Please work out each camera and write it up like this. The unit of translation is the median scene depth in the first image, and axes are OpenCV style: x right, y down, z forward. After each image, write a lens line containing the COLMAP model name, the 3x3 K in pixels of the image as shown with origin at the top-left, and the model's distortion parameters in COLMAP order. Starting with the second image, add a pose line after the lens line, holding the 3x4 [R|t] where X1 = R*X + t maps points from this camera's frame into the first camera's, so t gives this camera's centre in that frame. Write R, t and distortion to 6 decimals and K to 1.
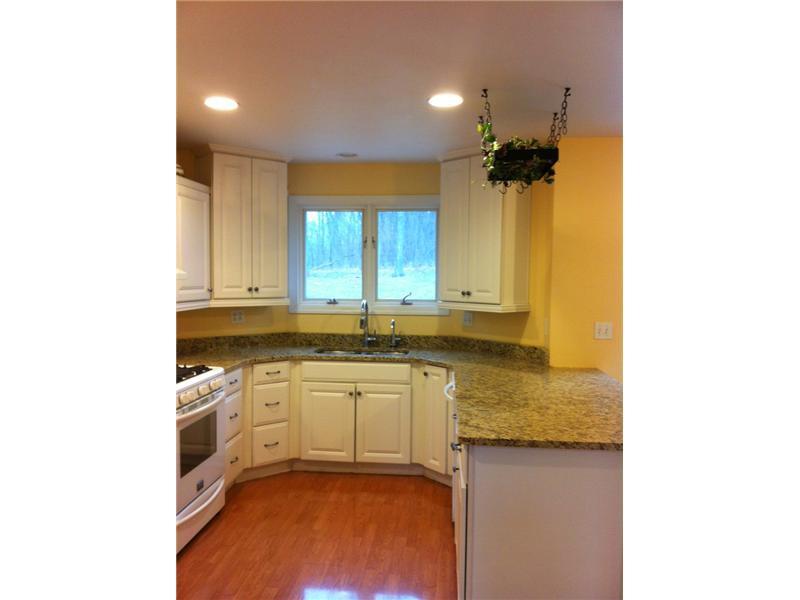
lens RADIAL K [[591.4, 0, 399.1], [0, 591.4, 326.6], [0, 0, 1]] dist [0.001725, -0.000745]
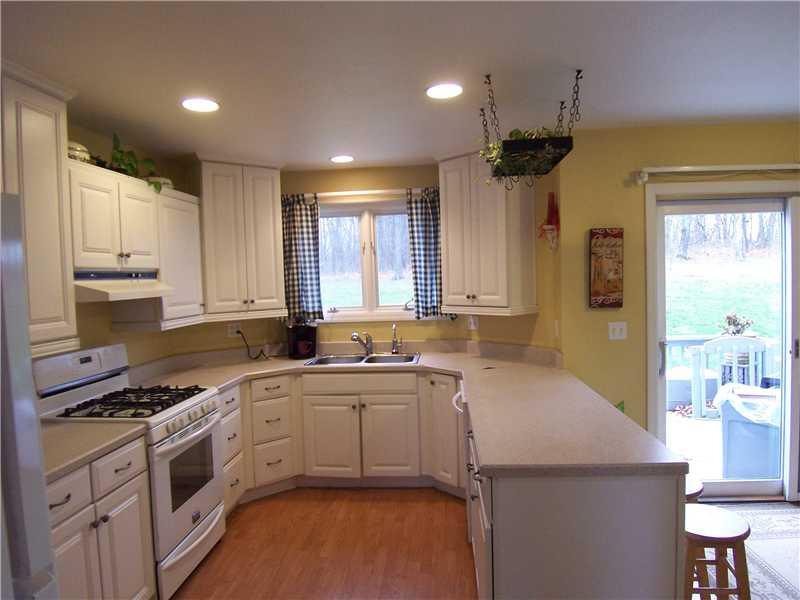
lens RADIAL K [[537.9, 0, 400.0], [0, 537.9, 300.0], [0, 0, 1]] dist [-0.021266, -0.002289]
pose [[0.999105, -0.042245, 0.002233, -0.003834], [0.042301, 0.998296, -0.040193, -0.021067], [-0.000531, 0.040251, 0.999189, 0.135039]]
